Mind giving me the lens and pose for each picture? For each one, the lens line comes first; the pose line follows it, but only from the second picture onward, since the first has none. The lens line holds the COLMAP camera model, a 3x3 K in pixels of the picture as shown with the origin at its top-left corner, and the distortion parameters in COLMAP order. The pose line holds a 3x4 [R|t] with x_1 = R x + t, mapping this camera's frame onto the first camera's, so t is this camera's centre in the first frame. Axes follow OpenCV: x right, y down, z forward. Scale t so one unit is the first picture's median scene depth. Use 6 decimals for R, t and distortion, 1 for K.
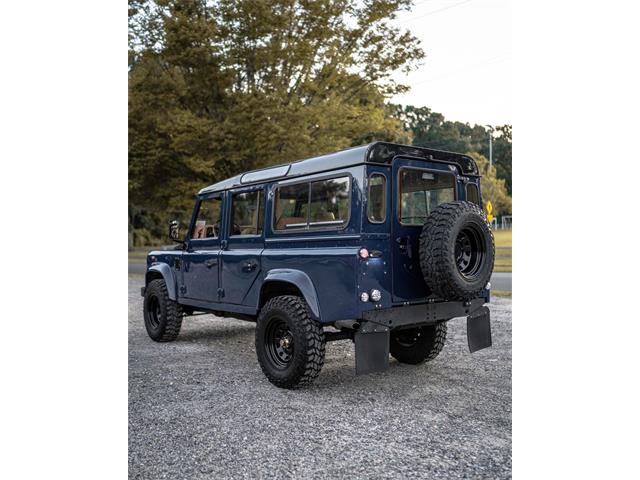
lens RADIAL K [[589.7, 0, 322.1], [0, 589.7, 239.7], [0, 0, 1]] dist [-0.100520, 0.002306]
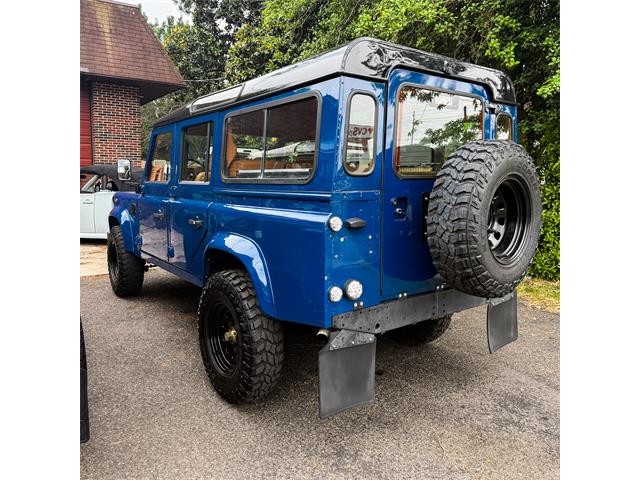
lens RADIAL K [[440.4, 0, 317.7], [0, 440.4, 219.3], [0, 0, 1]] dist [0.054274, -0.000894]
pose [[0.999132, 0.022241, -0.035219, 0.063188], [-0.018303, 0.993935, 0.108435, -0.028772], [0.037417, -0.107697, 0.993479, 0.508283]]
